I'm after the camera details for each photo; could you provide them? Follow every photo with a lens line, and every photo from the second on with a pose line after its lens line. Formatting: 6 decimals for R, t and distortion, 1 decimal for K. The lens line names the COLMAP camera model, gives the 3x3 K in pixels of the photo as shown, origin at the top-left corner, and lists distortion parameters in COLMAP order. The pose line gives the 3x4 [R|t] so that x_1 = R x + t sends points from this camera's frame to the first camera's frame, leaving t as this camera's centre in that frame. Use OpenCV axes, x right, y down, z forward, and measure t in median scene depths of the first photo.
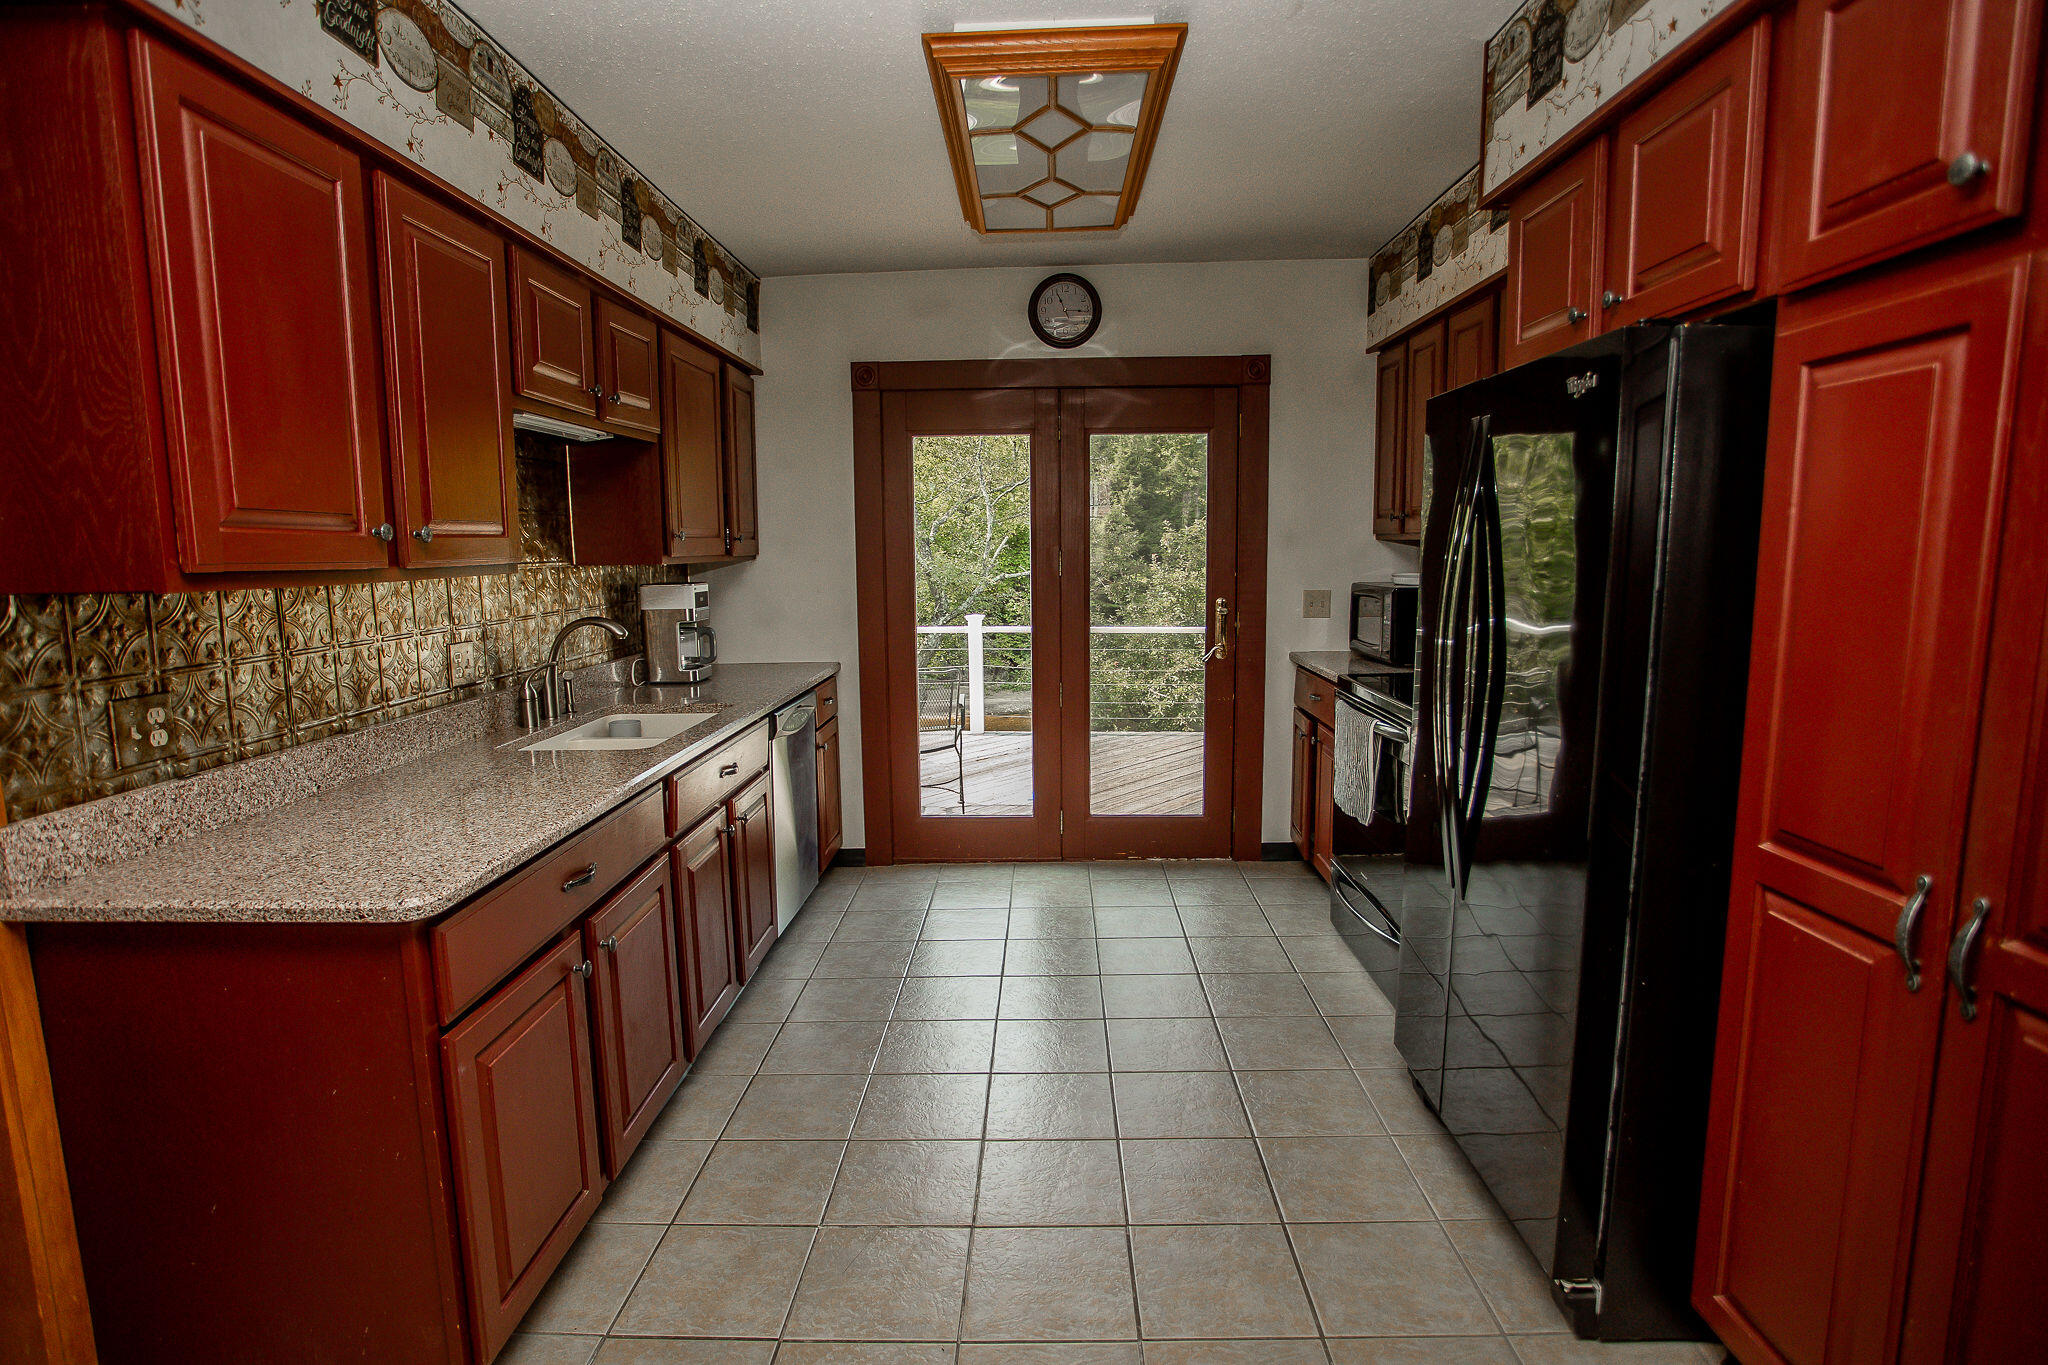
lens RADIAL K [[994.7, 0, 1020.3], [0, 994.7, 680.0], [0, 0, 1]] dist [-0.068827, 0.029223]
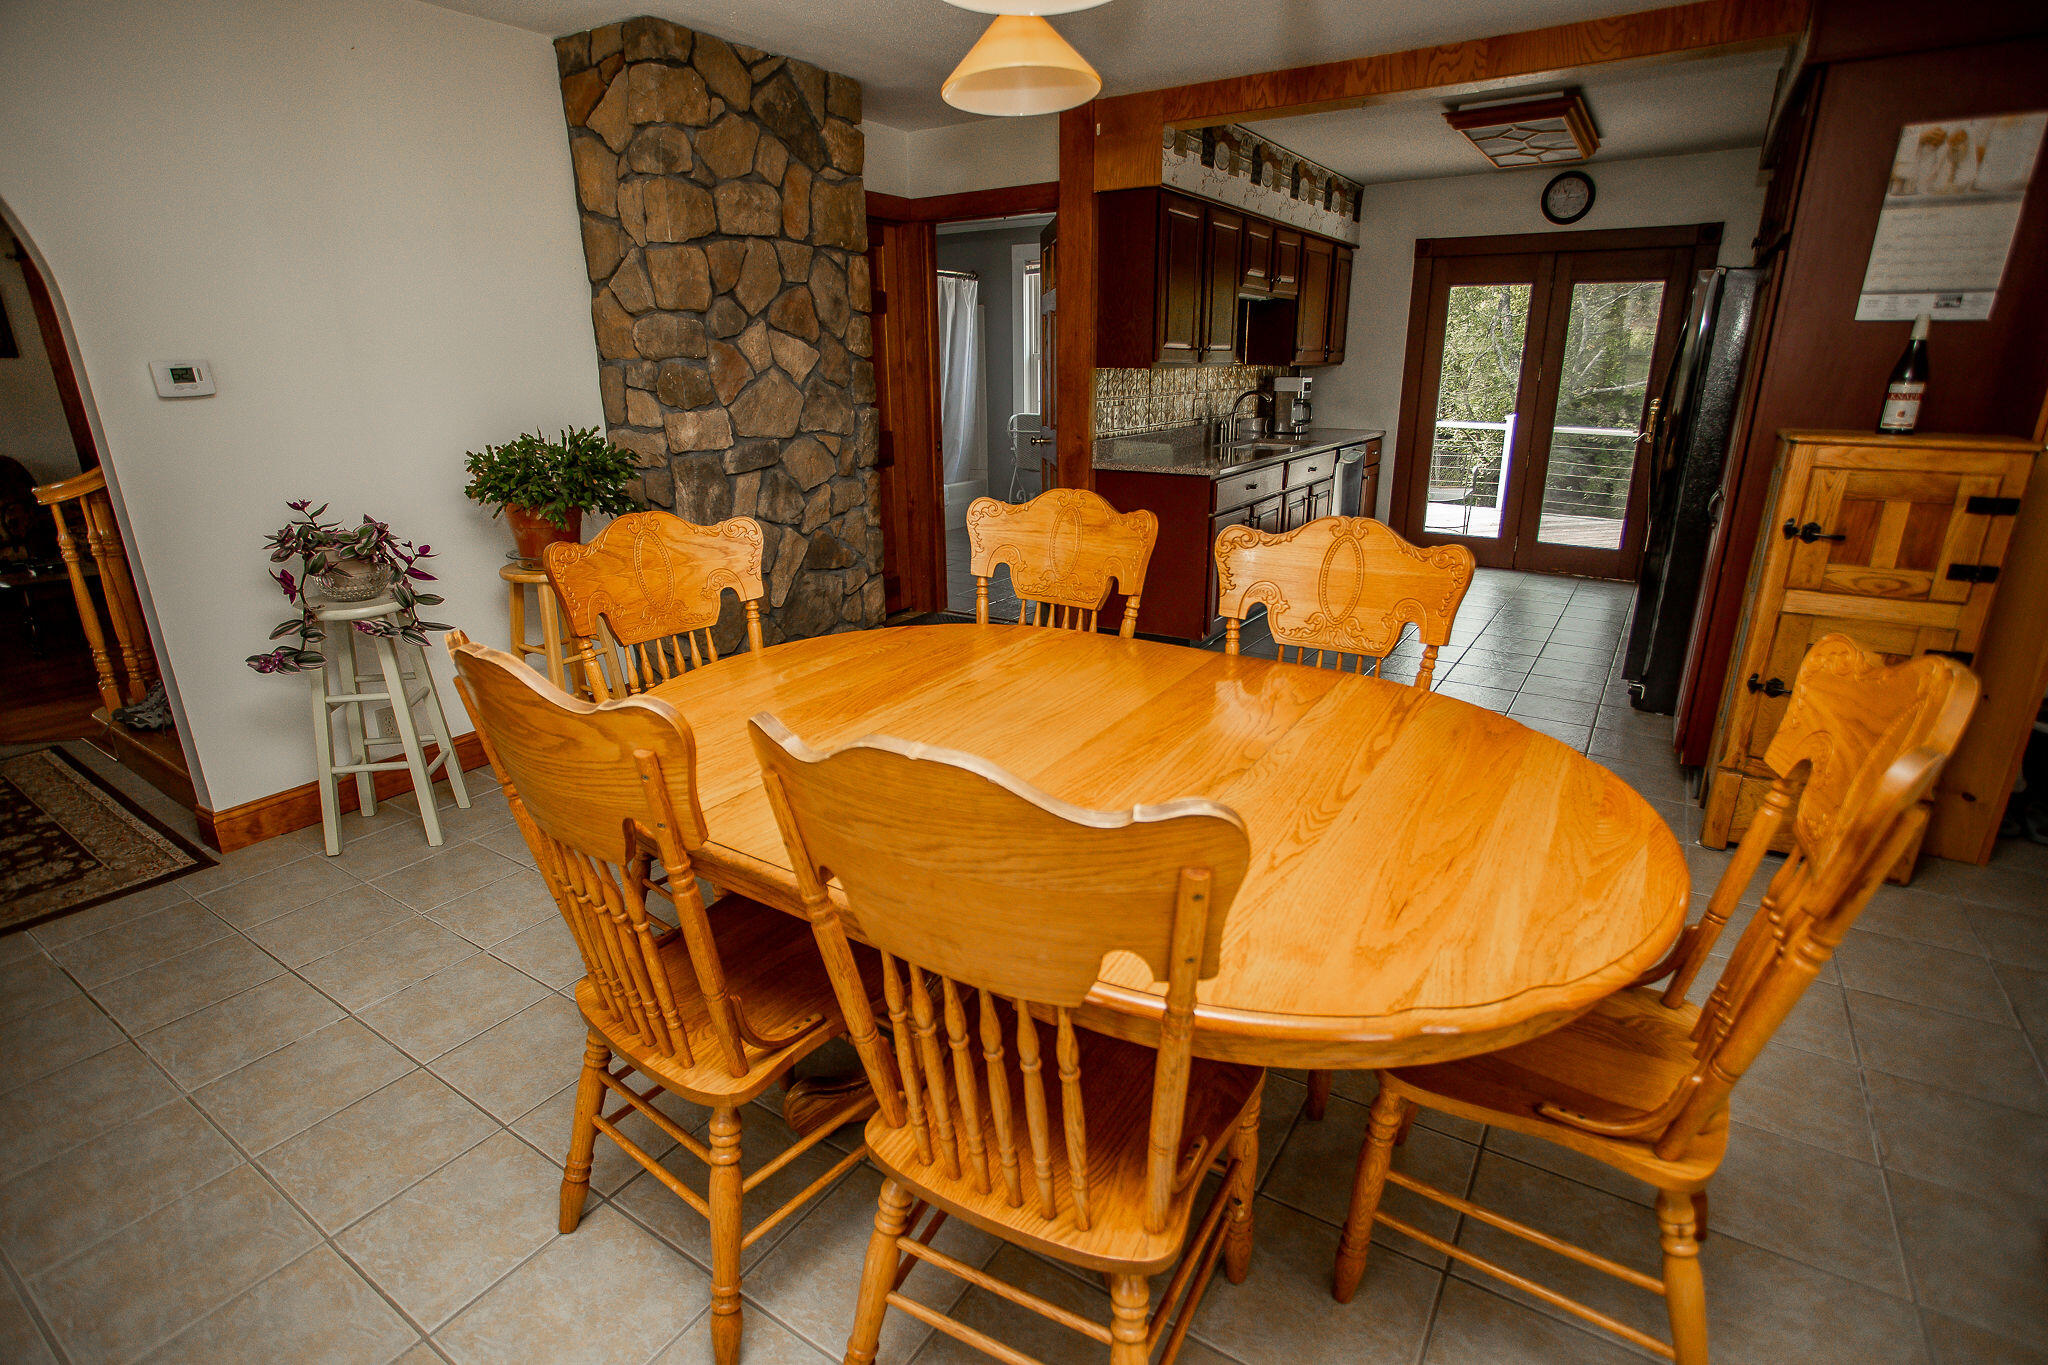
lens RADIAL K [[994.7, 0, 1020.3], [0, 994.7, 680.0], [0, 0, 1]] dist [-0.068827, 0.029223]
pose [[0.839990, 0.172758, -0.514365, 0.238015], [-0.074765, 0.975769, 0.205634, 0.105252], [0.537426, -0.134274, 0.832552, -0.800083]]
